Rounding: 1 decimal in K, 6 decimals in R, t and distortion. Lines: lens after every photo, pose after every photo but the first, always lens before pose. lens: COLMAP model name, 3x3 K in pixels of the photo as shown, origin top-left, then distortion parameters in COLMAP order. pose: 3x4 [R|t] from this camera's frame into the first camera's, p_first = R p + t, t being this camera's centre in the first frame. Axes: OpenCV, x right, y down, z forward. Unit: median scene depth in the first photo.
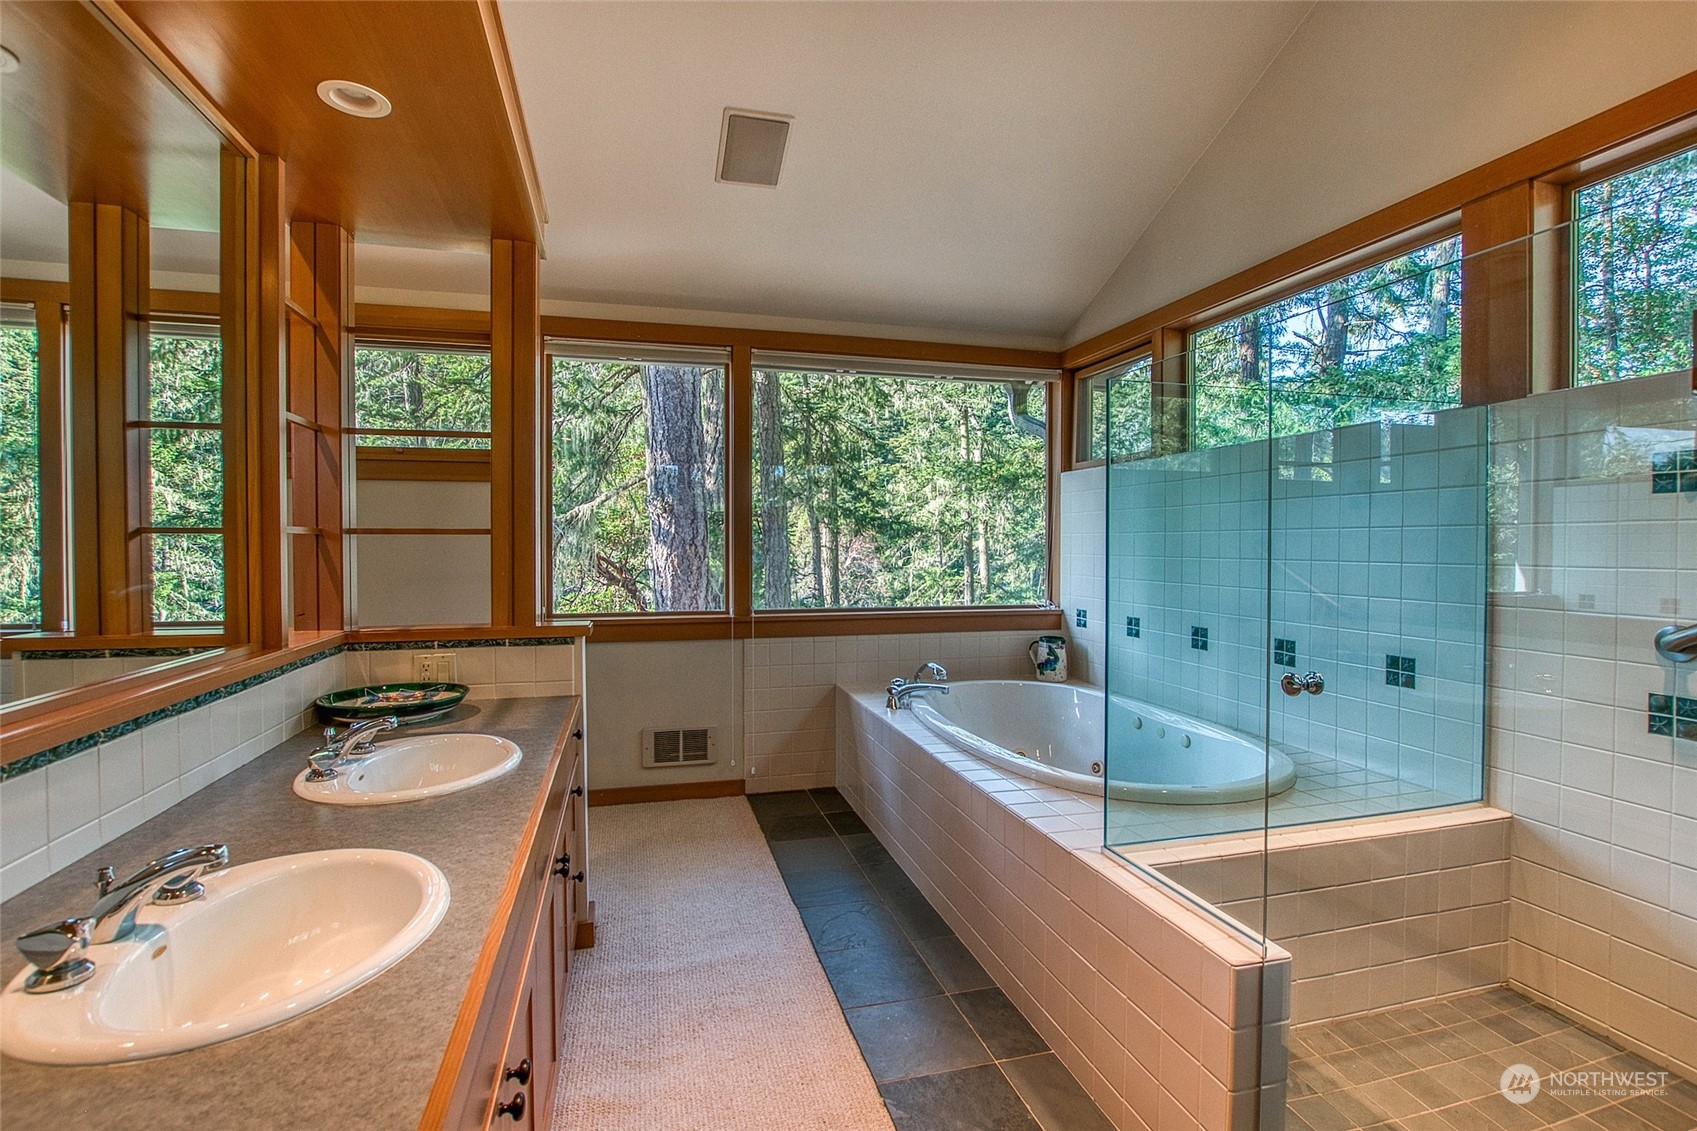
lens RADIAL K [[763.1, 0, 845.3], [0, 763.1, 554.3], [0, 0, 1]] dist [-0.011123, 0.000229]
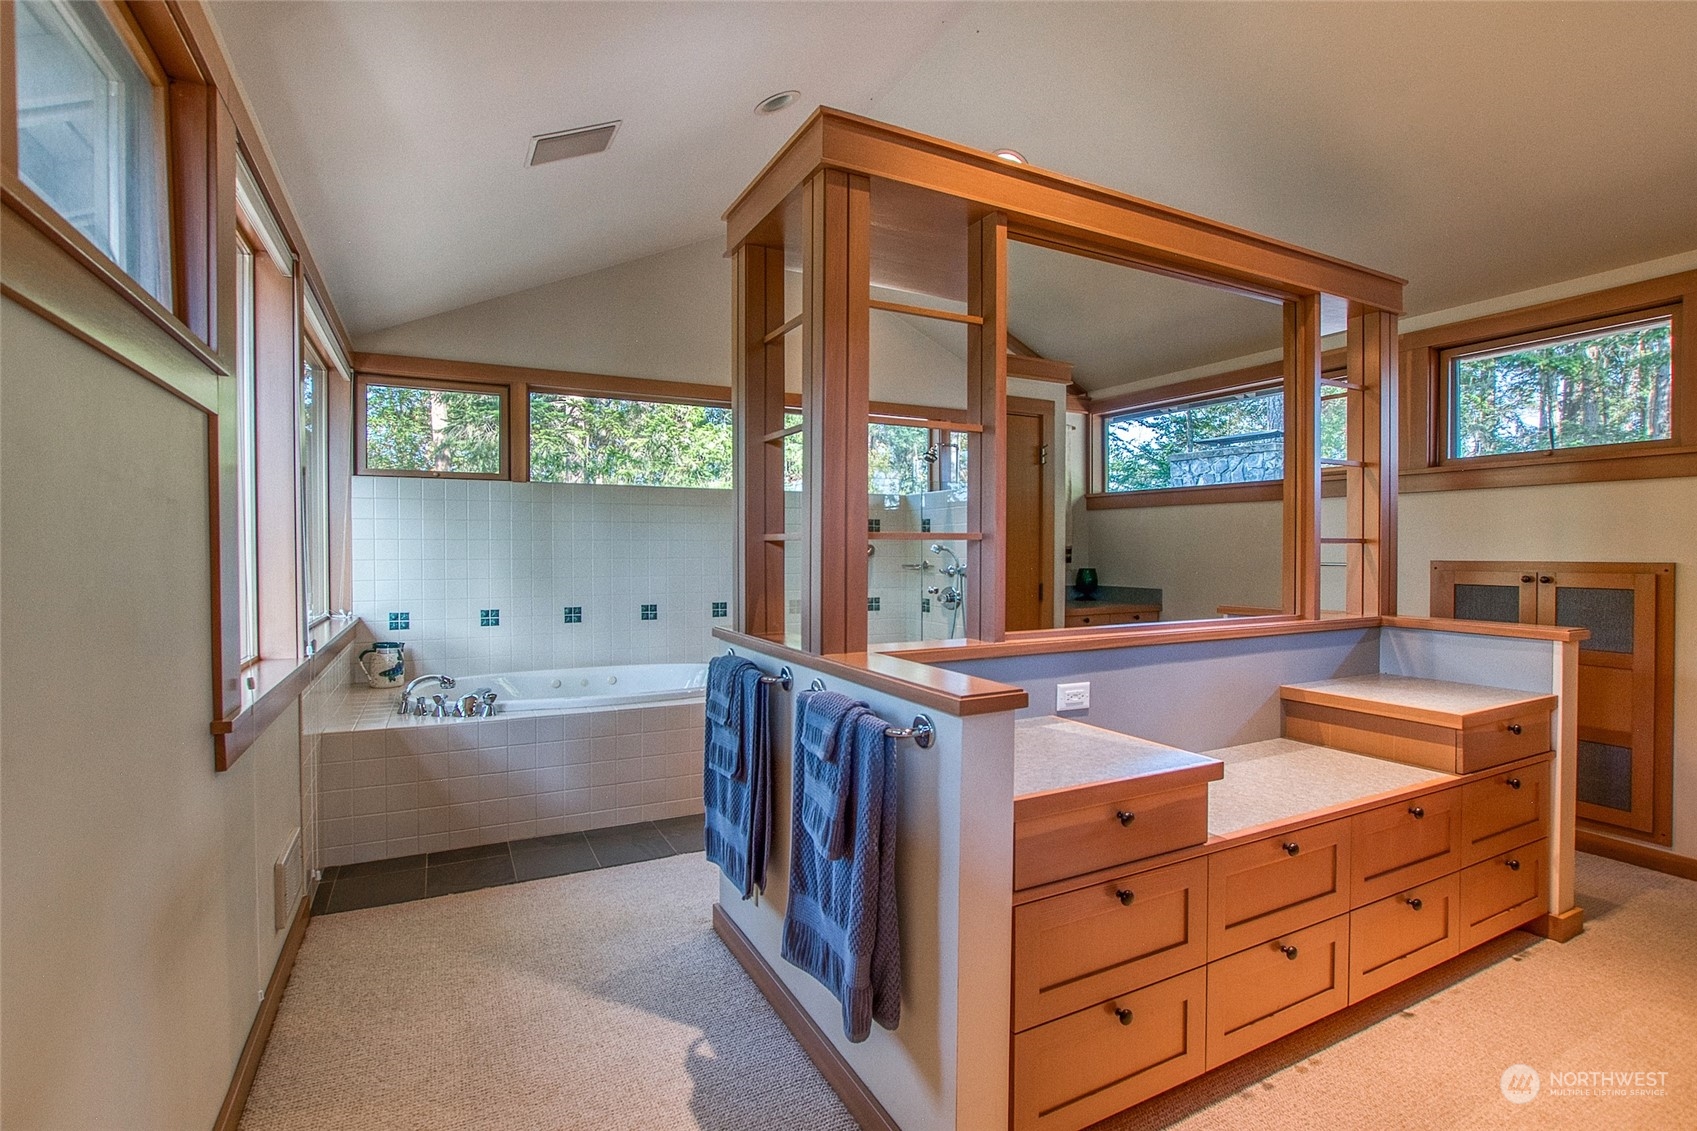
lens RADIAL K [[763.1, 0, 847.1], [0, 763.1, 558.8], [0, 0, 1]] dist [-0.011123, 0.000229]
pose [[-0.212185, -0.014662, 0.977119, -0.901219], [0.014672, 0.999727, 0.018188, -0.010803], [-0.977119, 0.018196, -0.211912, 0.687335]]
